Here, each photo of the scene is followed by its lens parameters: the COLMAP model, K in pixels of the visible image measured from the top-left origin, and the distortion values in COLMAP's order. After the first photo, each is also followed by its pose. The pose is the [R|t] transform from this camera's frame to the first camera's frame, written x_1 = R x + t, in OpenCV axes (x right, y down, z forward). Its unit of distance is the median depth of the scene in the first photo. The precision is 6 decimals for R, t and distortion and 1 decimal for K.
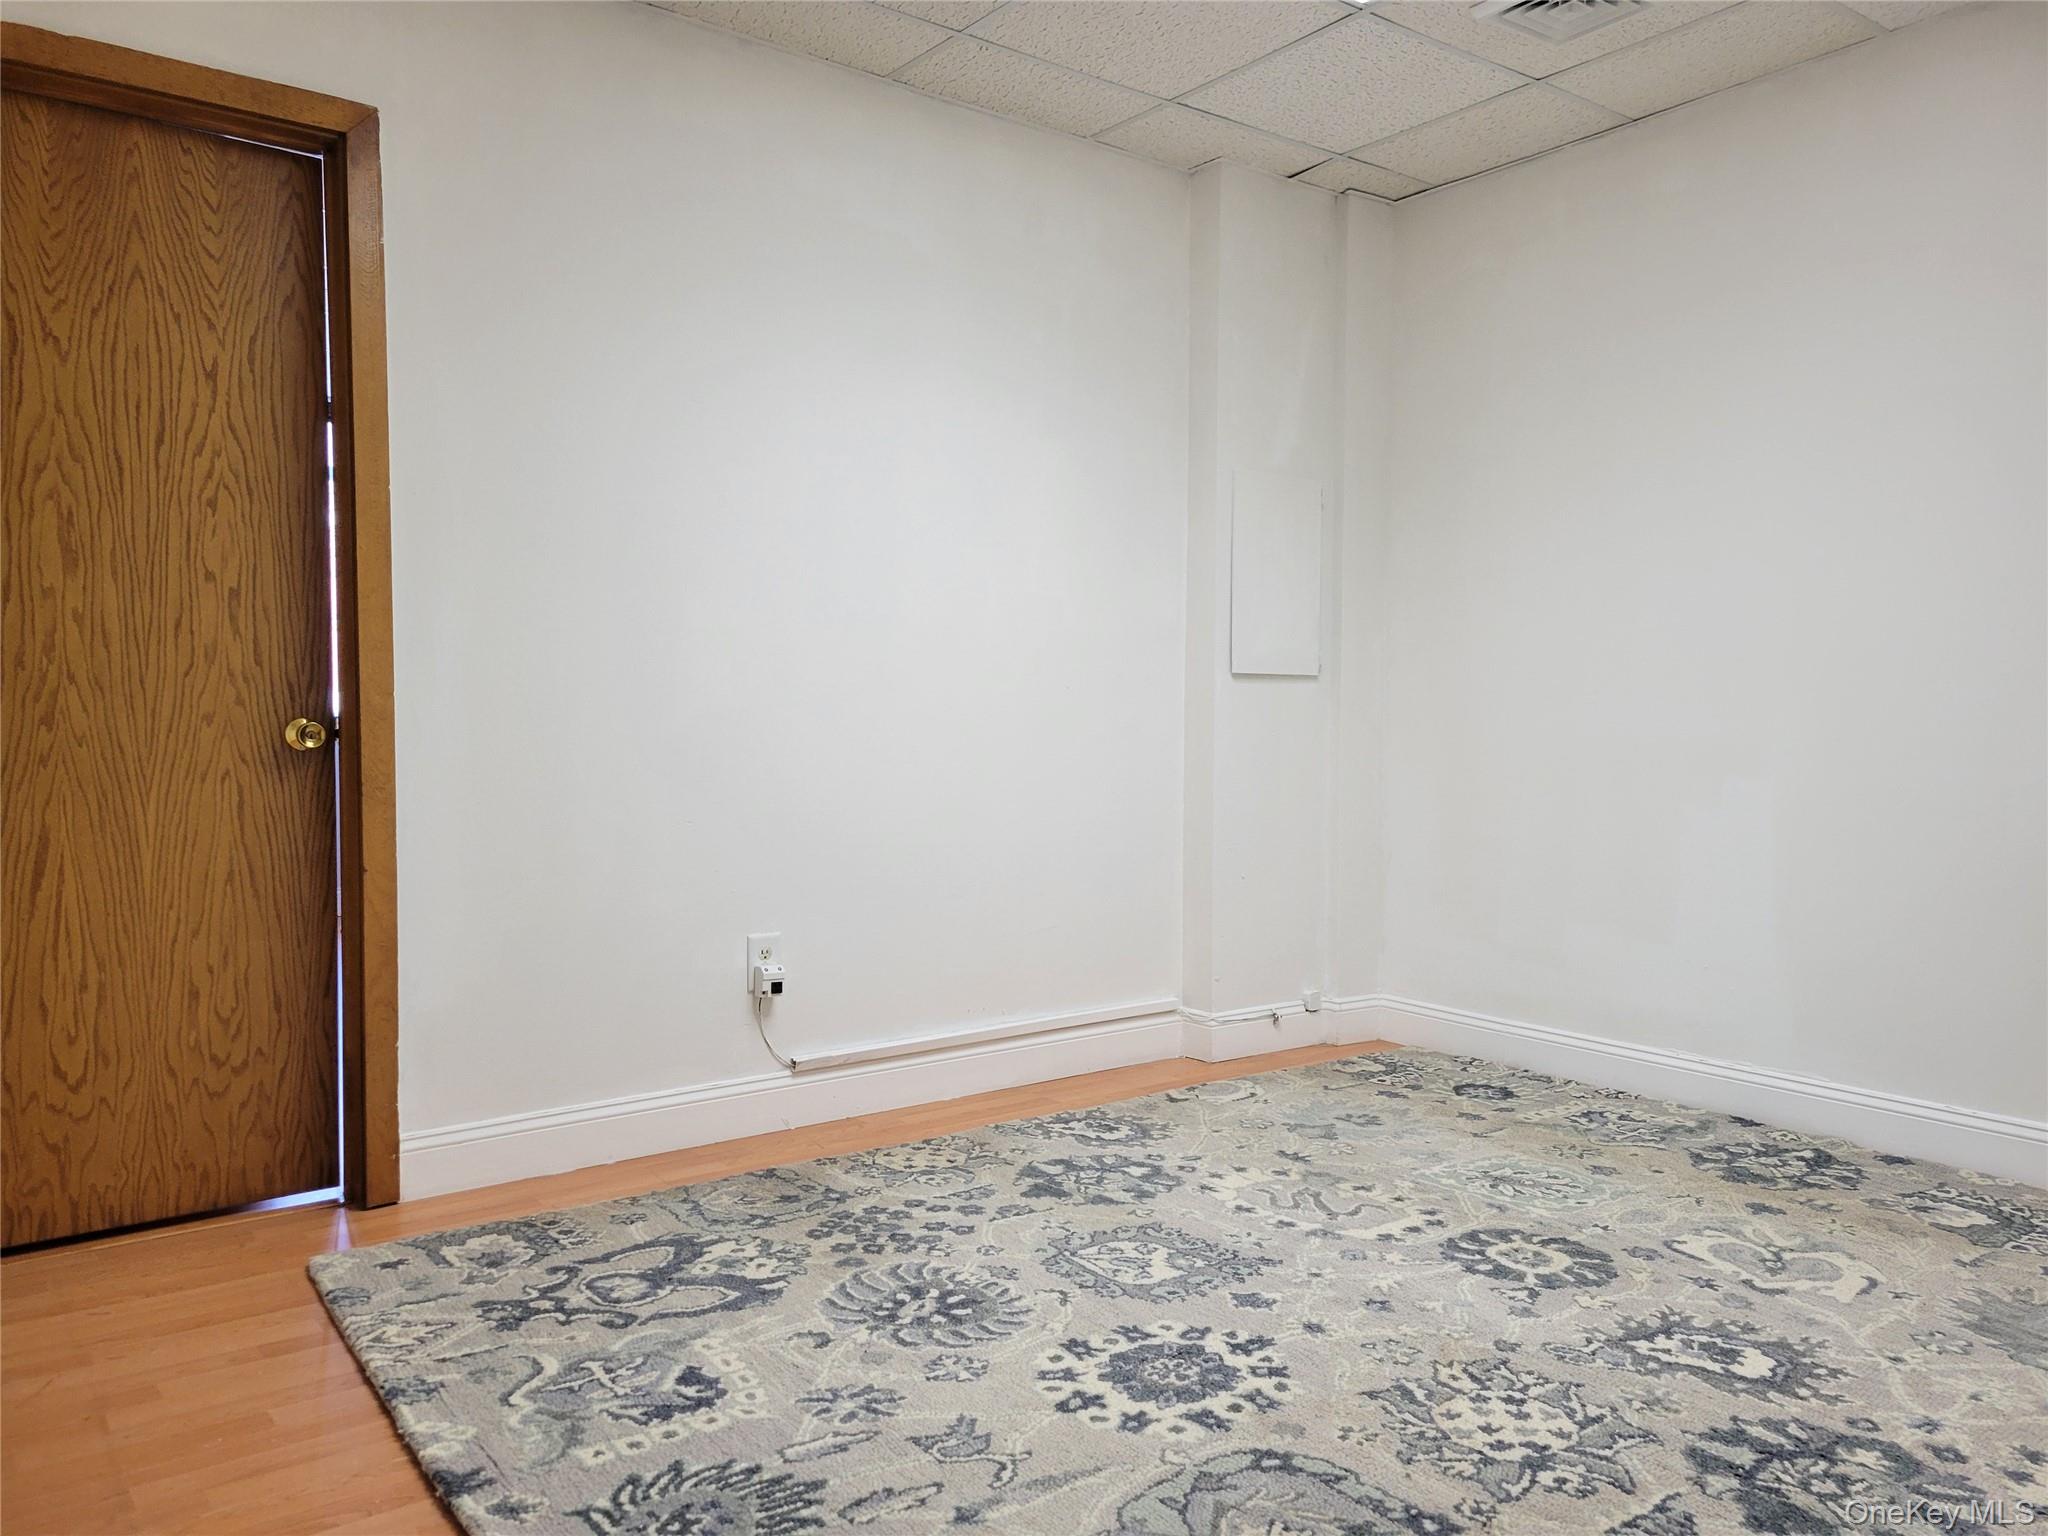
lens RADIAL K [[1521.9, 0, 1036.3], [0, 1521.9, 768.0], [0, 0, 1]] dist [0.057065, -0.026762]
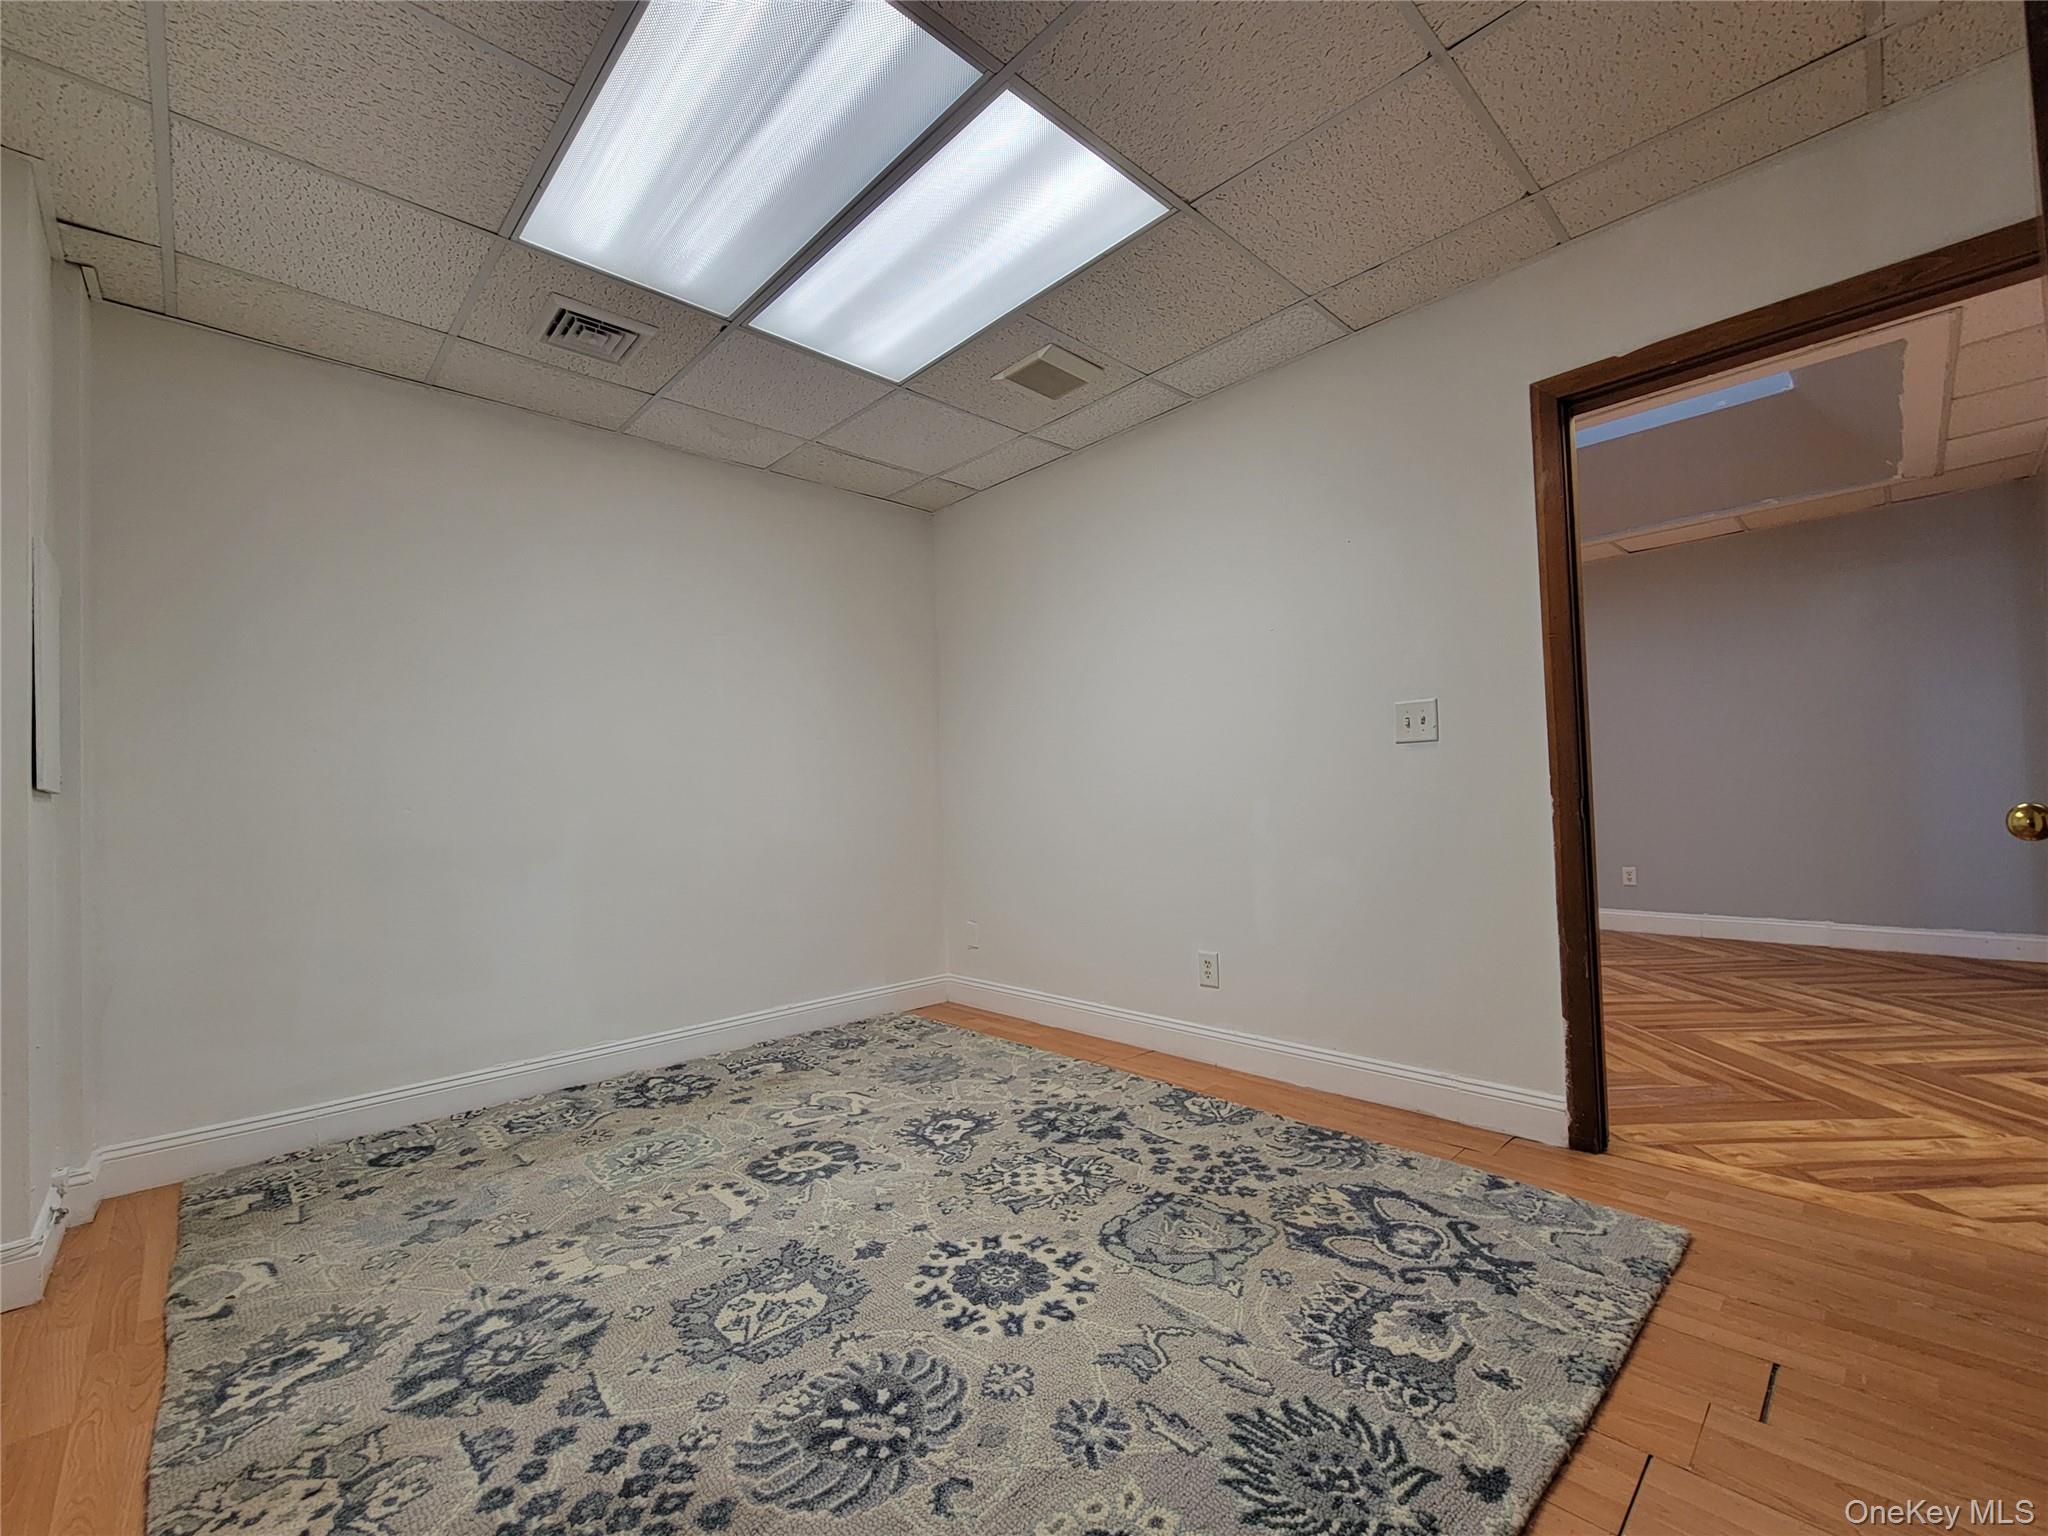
lens RADIAL K [[863.0, 0, 1042.3], [0, 863.0, 718.5], [0, 0, 1]] dist [0.000006, 0.000360]
pose [[-0.132494, 0.092032, 0.986902, -0.667157], [0.065748, 0.994303, -0.083896, -0.039448], [-0.989001, 0.053771, -0.137790, 0.940368]]
